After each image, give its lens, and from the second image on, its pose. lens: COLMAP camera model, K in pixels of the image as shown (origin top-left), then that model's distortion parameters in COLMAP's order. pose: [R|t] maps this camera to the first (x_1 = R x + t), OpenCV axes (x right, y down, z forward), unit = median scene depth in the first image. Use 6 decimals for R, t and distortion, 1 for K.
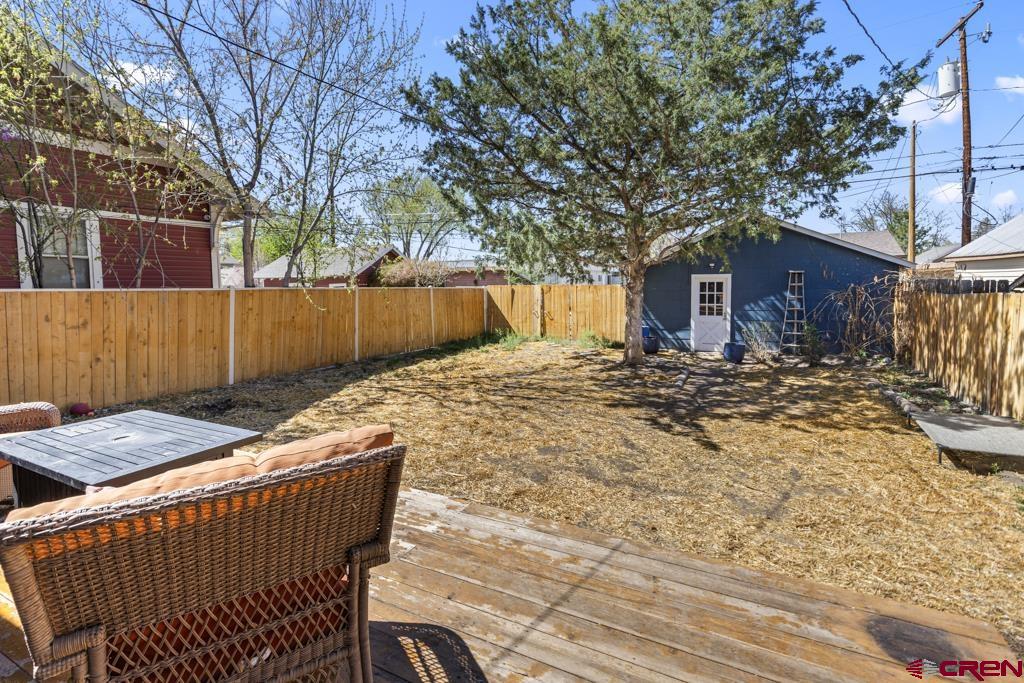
lens RADIAL K [[464.0, 0, 492.7], [0, 464.0, 308.7], [0, 0, 1]] dist [0.005603, -0.000732]
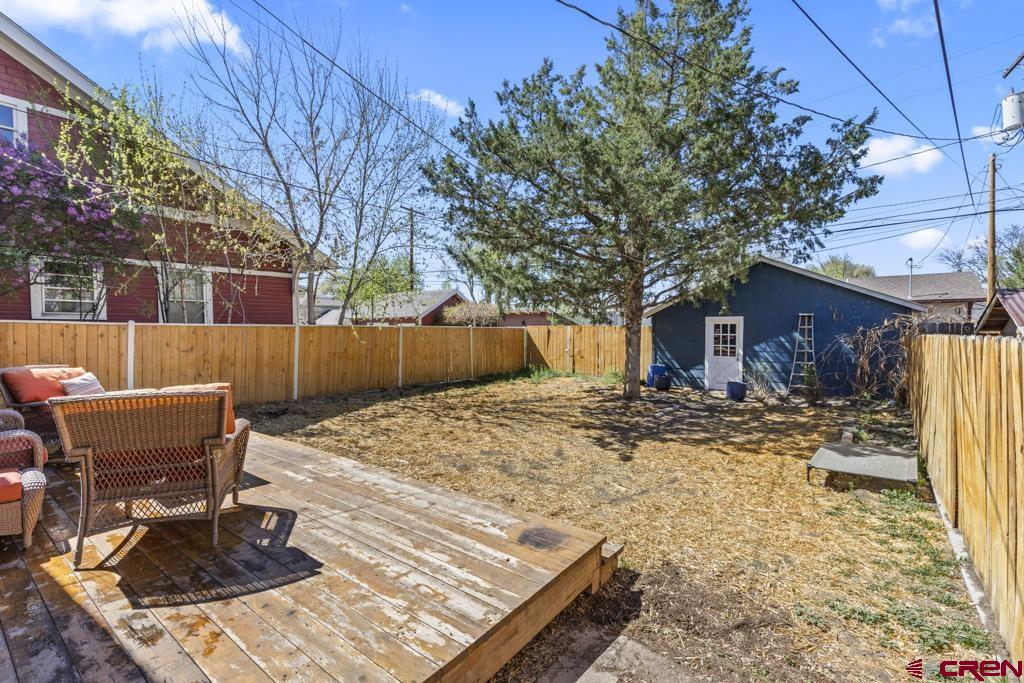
lens RADIAL K [[464.0, 0, 516.6], [0, 464.0, 342.0], [0, 0, 1]] dist [0.005603, -0.000732]
pose [[0.982742, 0.015537, -0.184329, 0.234545], [-0.019229, 0.999648, -0.018259, 0.013195], [0.183980, 0.021488, 0.982695, -0.133260]]
